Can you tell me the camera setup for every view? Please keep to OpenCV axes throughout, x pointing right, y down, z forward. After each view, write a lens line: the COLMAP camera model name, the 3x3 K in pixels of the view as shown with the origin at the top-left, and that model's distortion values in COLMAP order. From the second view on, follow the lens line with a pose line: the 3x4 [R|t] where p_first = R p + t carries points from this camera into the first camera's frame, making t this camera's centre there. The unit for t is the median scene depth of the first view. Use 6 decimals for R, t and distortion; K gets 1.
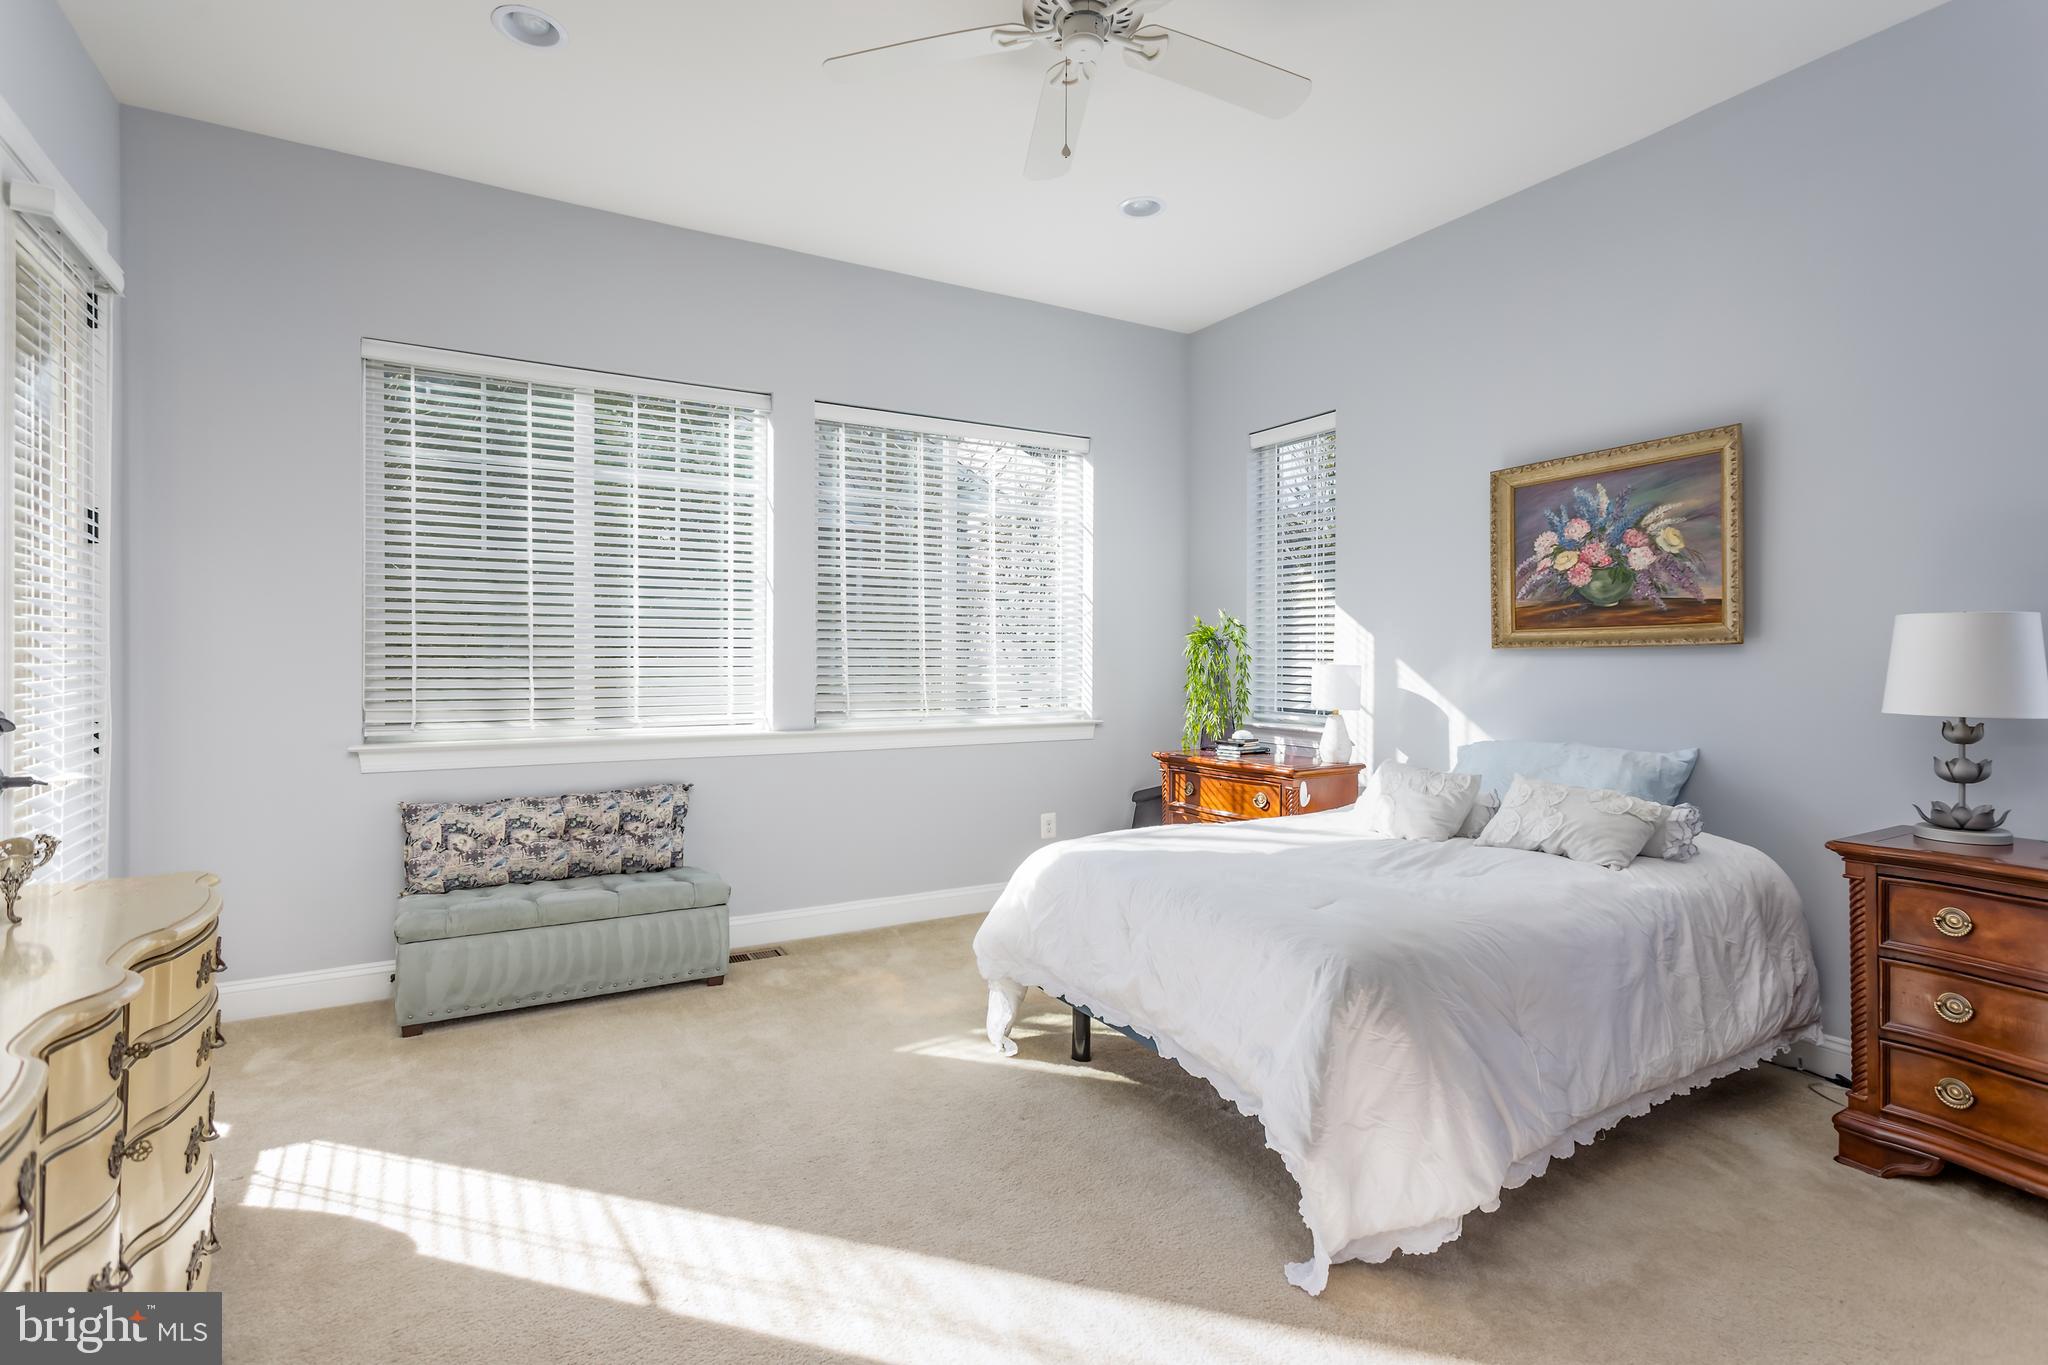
lens RADIAL K [[988.7, 0, 1030.9], [0, 988.7, 664.0], [0, 0, 1]] dist [-0.002808, -0.000289]
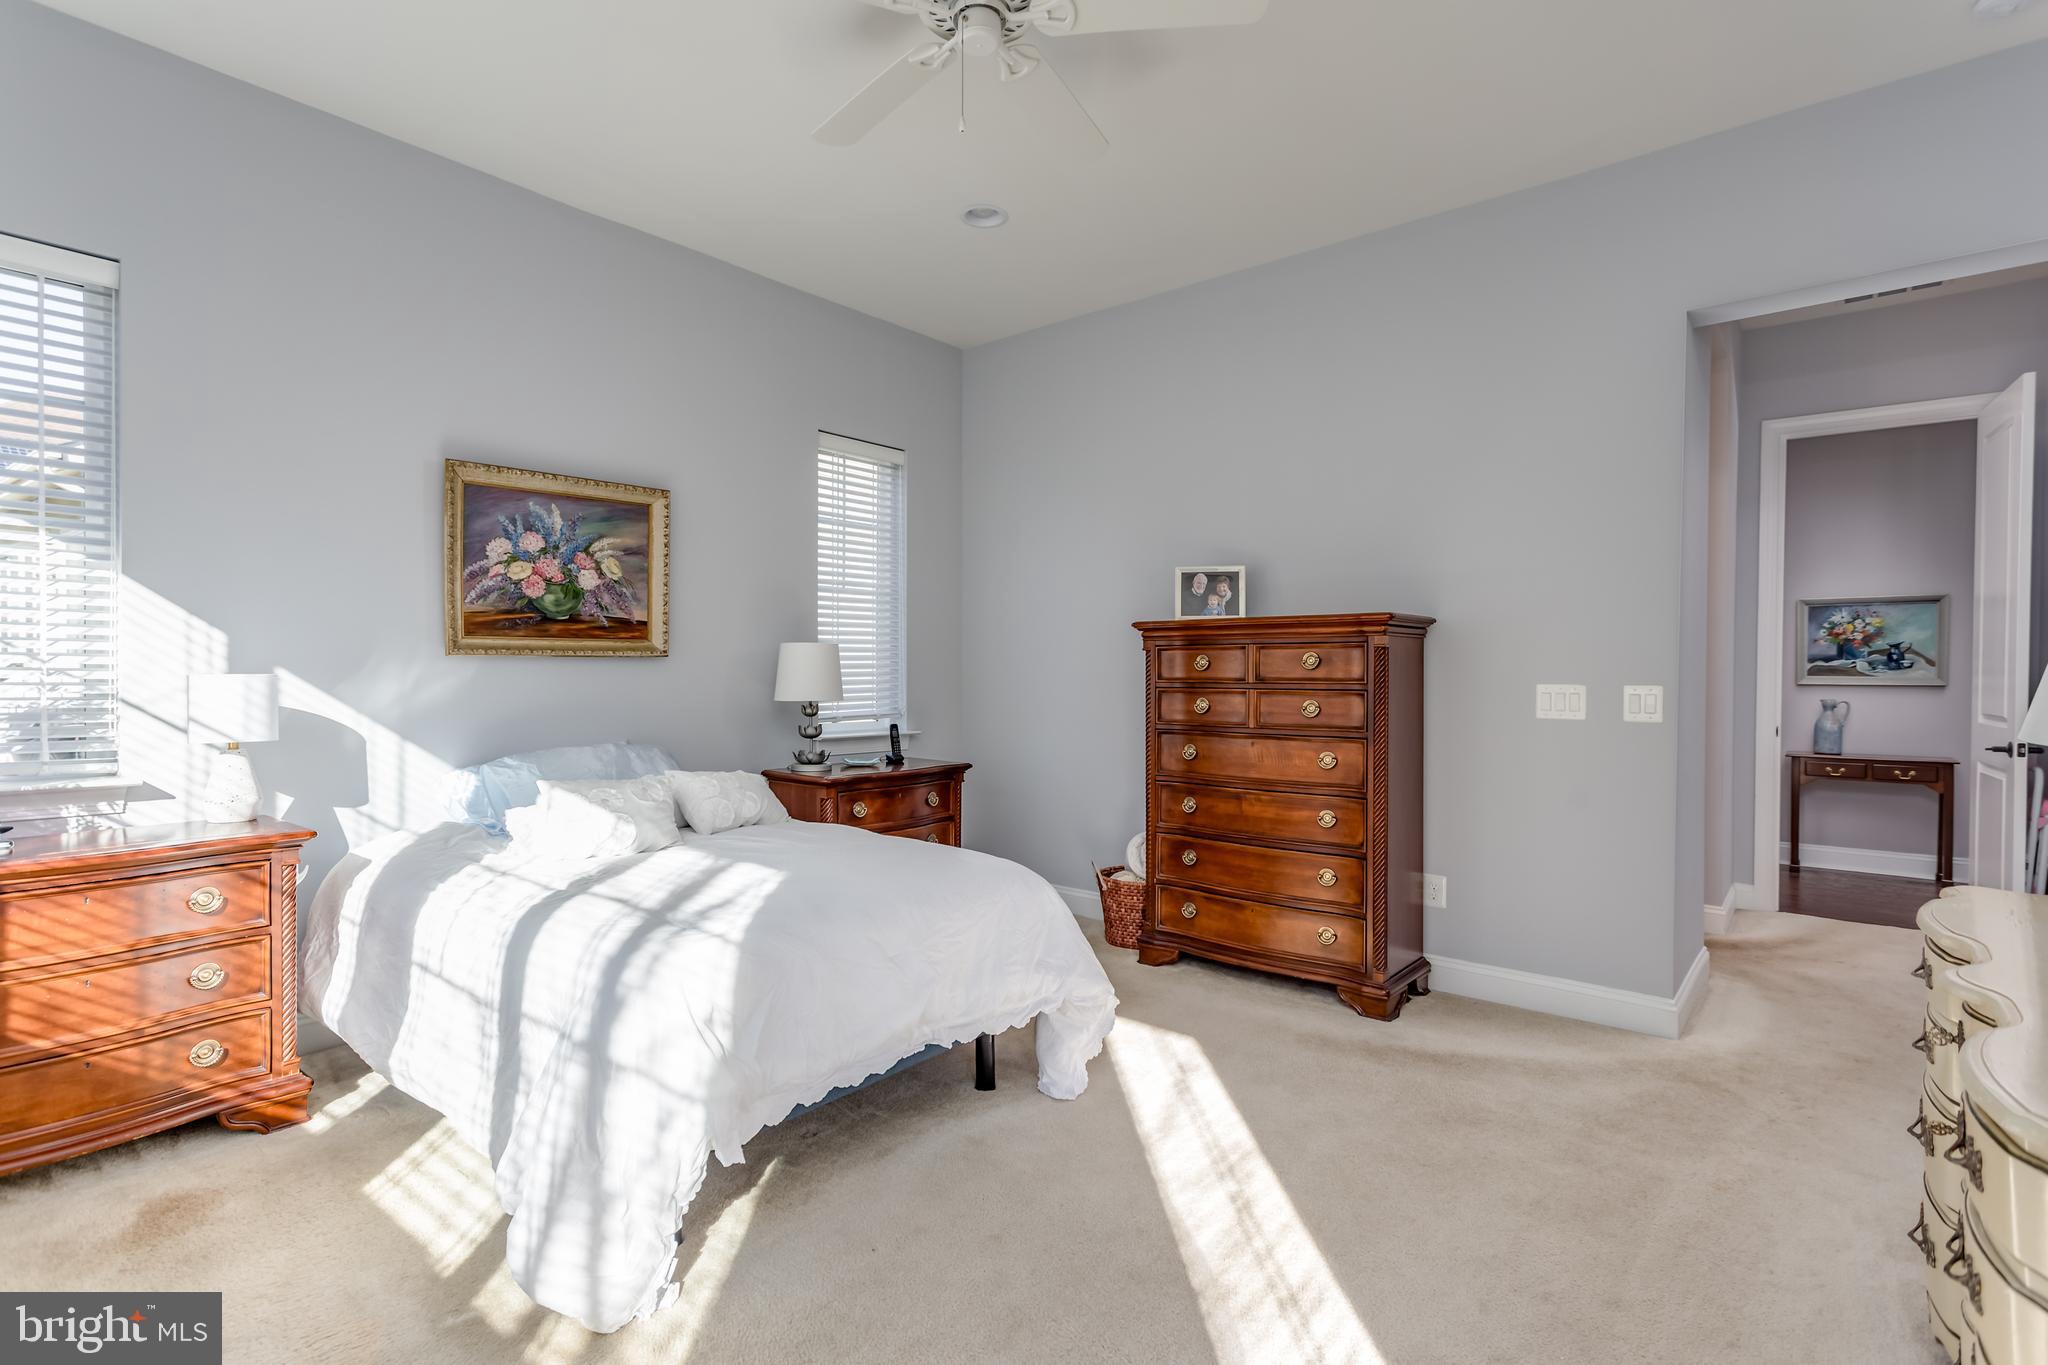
lens RADIAL K [[959.6, 0, 1031.1], [0, 959.6, 681.4], [0, 0, 1]] dist [-0.003305, -0.000193]
pose [[-0.356280, -0.021029, 0.934142, -0.585417], [-0.006938, 0.999779, 0.019860, -0.014198], [-0.934353, 0.000595, -0.356347, 0.883440]]
